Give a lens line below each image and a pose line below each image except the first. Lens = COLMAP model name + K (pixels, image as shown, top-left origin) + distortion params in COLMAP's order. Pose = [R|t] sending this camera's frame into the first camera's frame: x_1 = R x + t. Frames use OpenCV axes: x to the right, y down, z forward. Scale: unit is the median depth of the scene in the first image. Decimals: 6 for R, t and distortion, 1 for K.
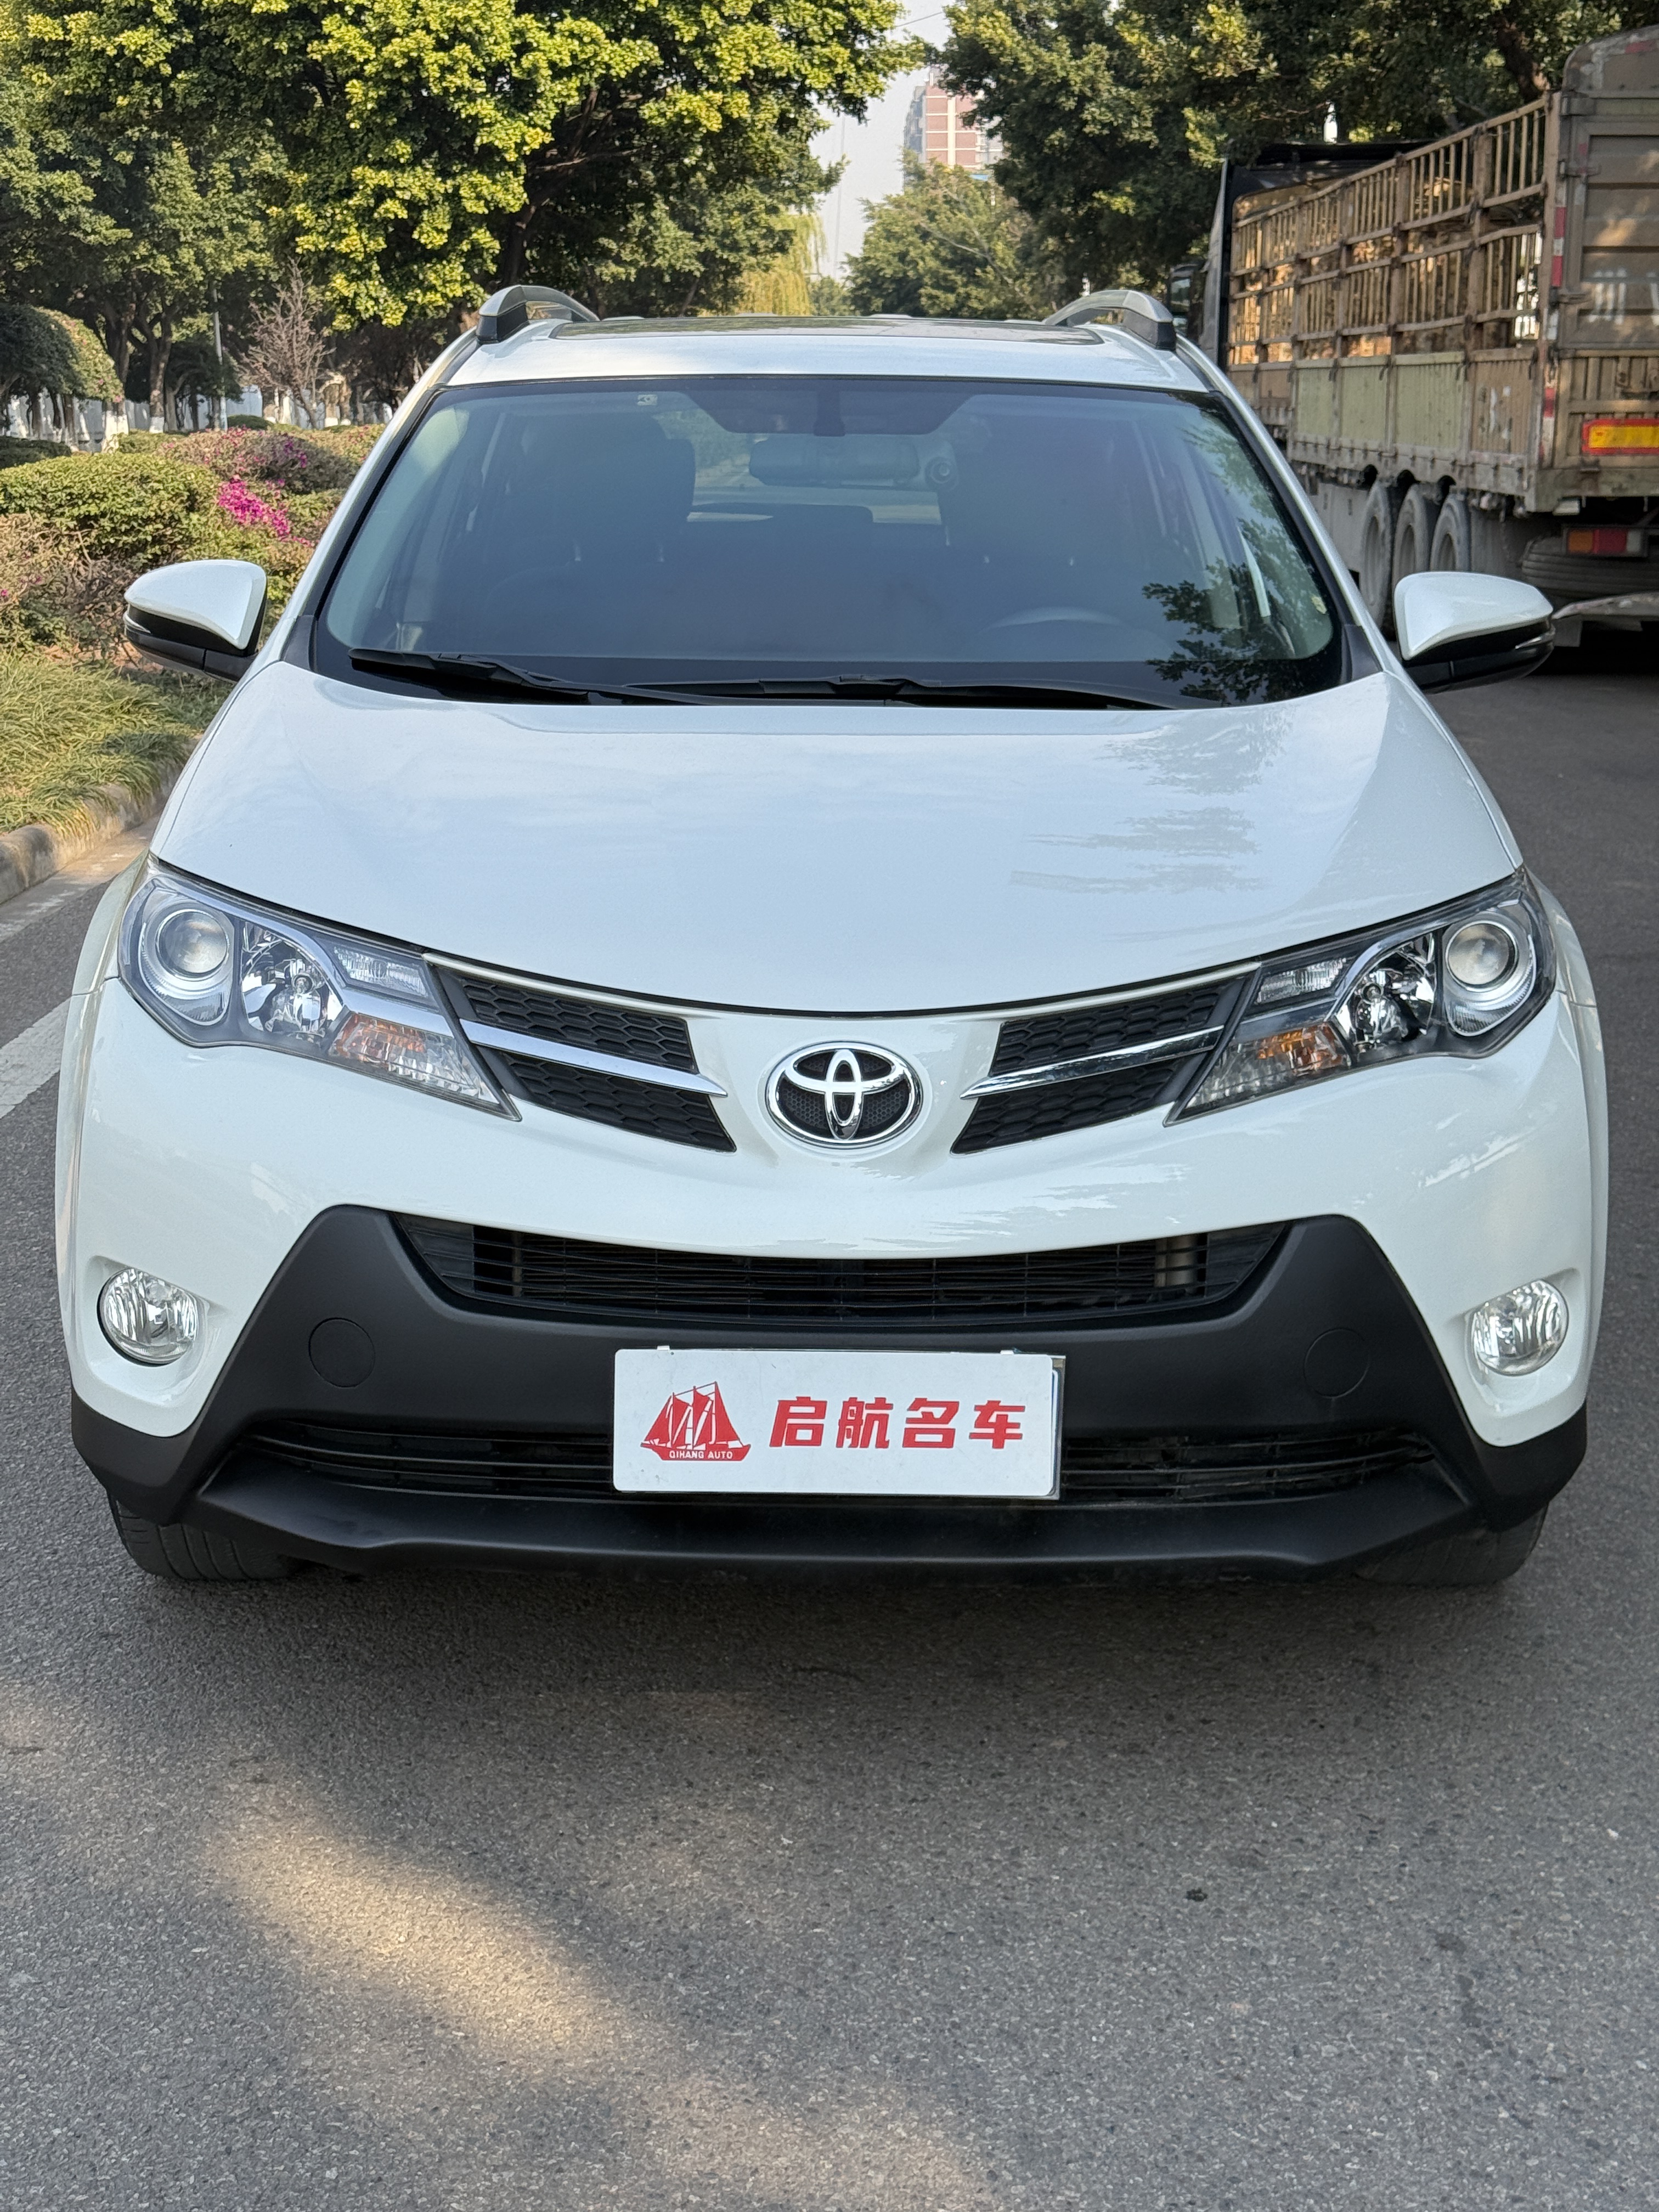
lens RADIAL K [[3147.9, 0, 829.5], [0, 3147.9, 1106.0], [0, 0, 1]] dist [0.204962, -0.589161]
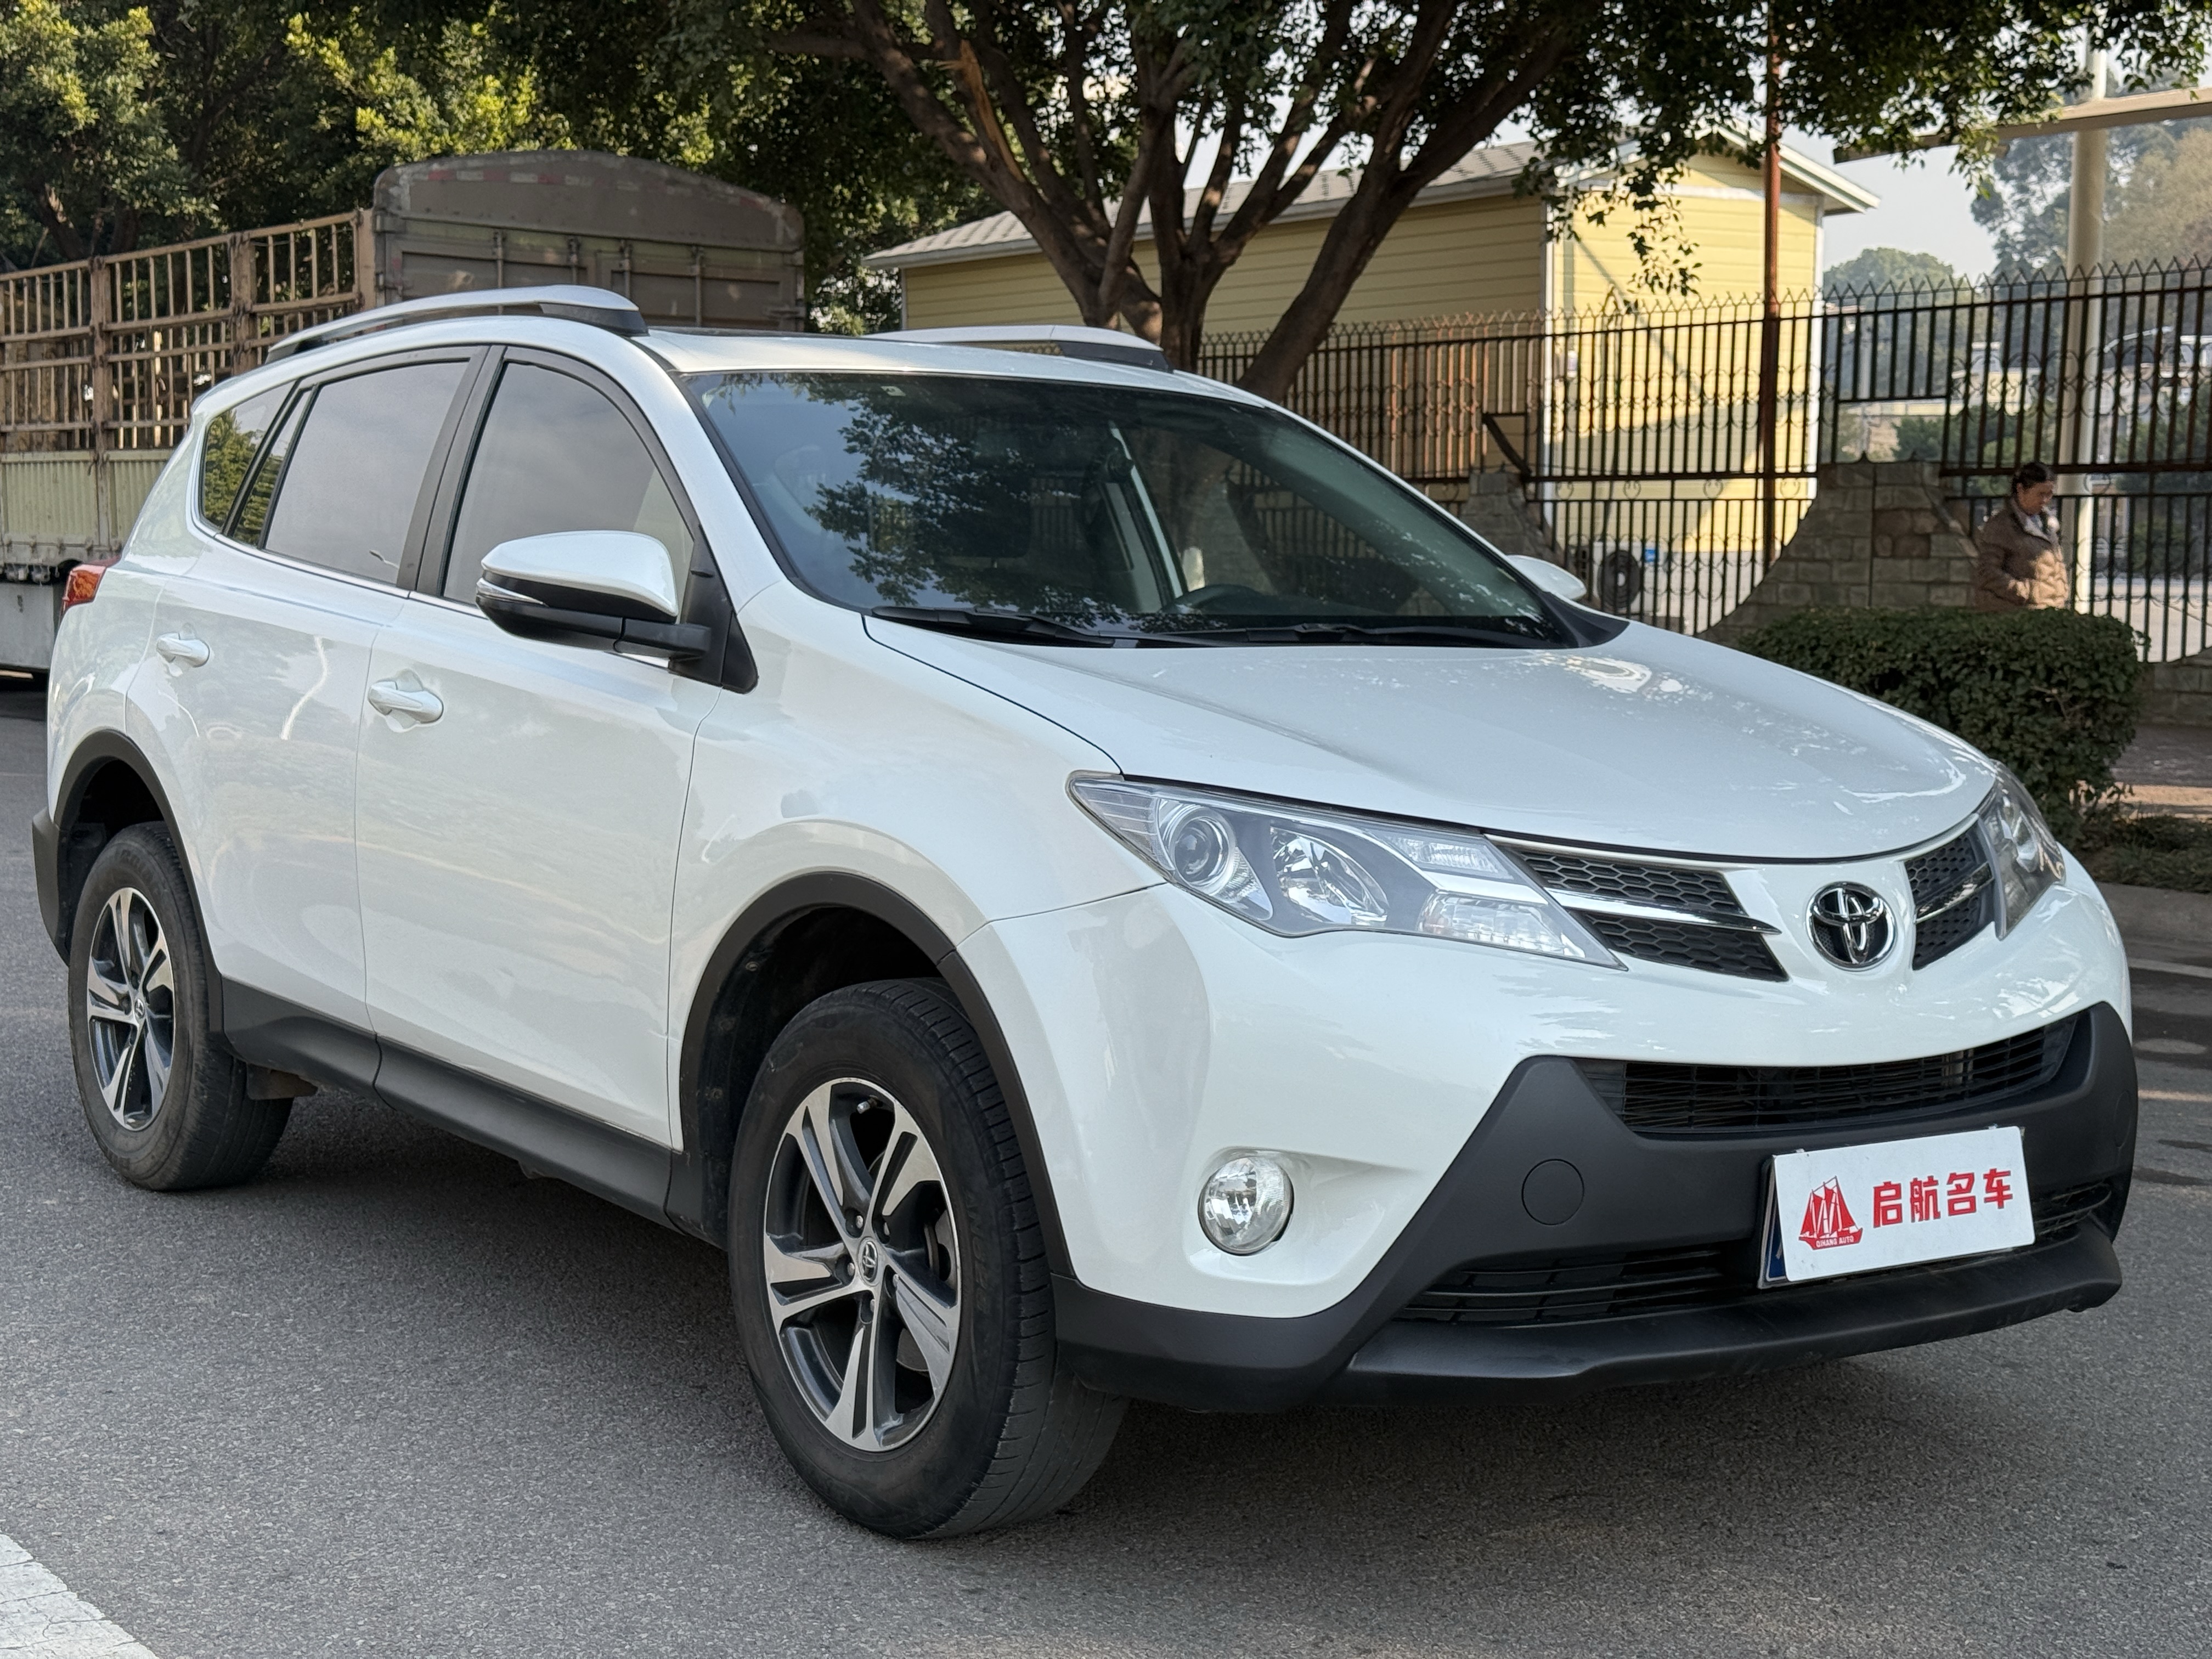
lens RADIAL K [[3147.9, 0, 1106.0], [0, 3147.9, 829.5], [0, 0, 1]] dist [0.204962, -0.589161]
pose [[0.793472, -0.035973, 0.607543, -0.944927], [0.114501, 0.989249, -0.090969, 0.037563], [-0.597739, 0.141746, 0.789060, 0.227327]]
